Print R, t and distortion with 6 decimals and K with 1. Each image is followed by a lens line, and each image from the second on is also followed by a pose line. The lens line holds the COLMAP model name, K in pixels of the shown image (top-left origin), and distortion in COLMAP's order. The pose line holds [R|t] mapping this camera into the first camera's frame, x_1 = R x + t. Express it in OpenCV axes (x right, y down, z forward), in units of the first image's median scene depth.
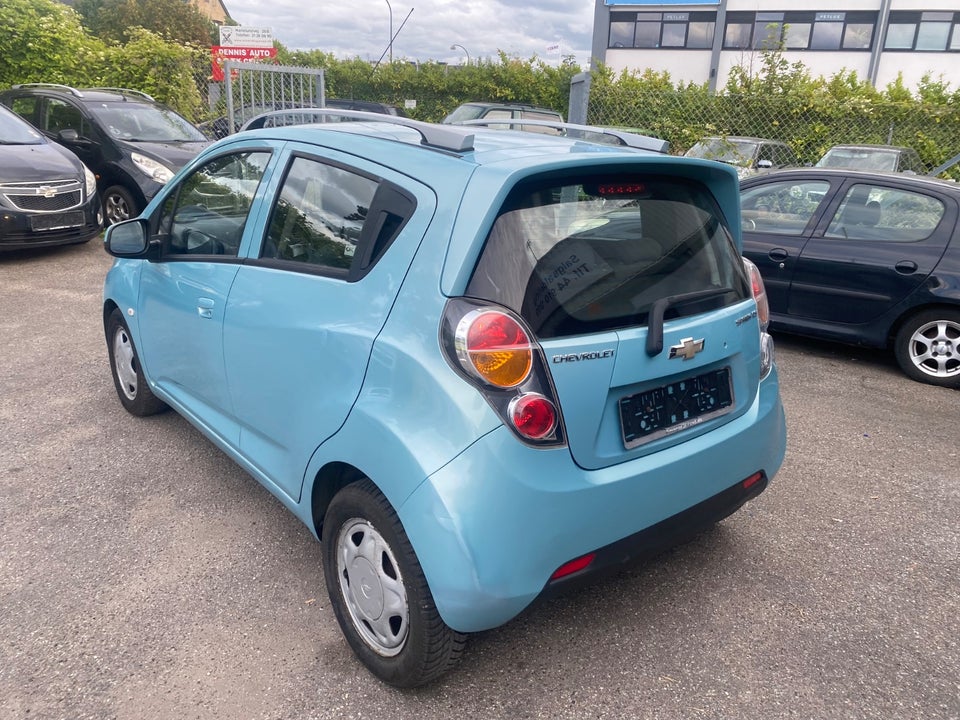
lens RADIAL K [[738.8, 0, 479.4], [0, 738.8, 358.1], [0, 0, 1]] dist [0.026902, -0.015724]
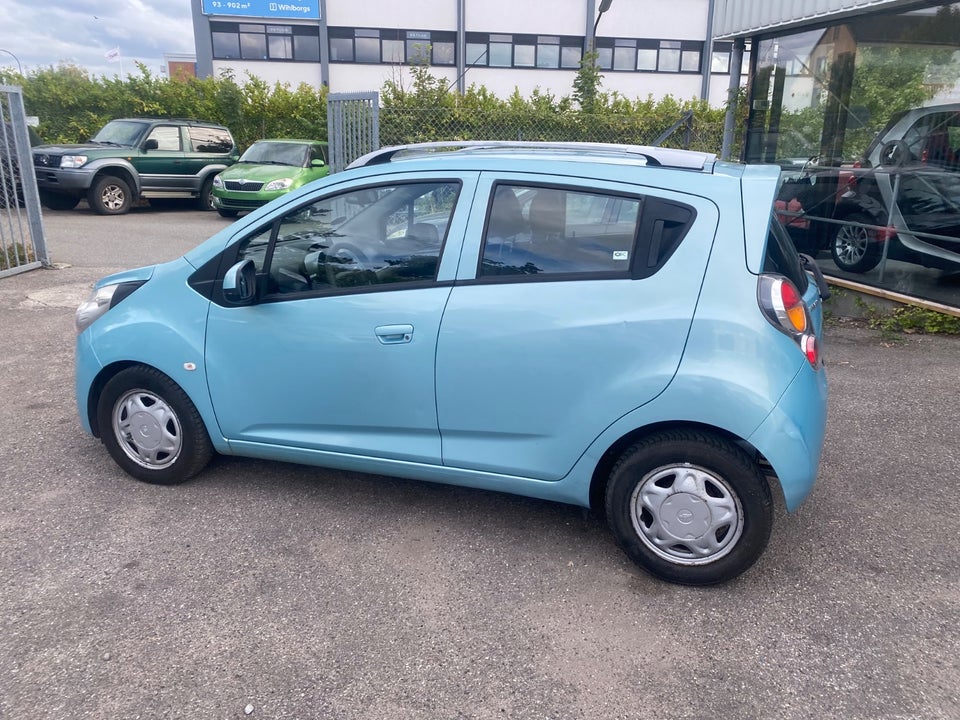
lens RADIAL K [[738.8, 0, 482.6], [0, 738.8, 356.8], [0, 0, 1]] dist [0.026902, -0.015724]
pose [[0.855726, -0.181559, 0.484530, -0.833861], [0.187337, 0.981600, 0.036962, -0.056799], [-0.482325, 0.059141, 0.873993, 0.037867]]
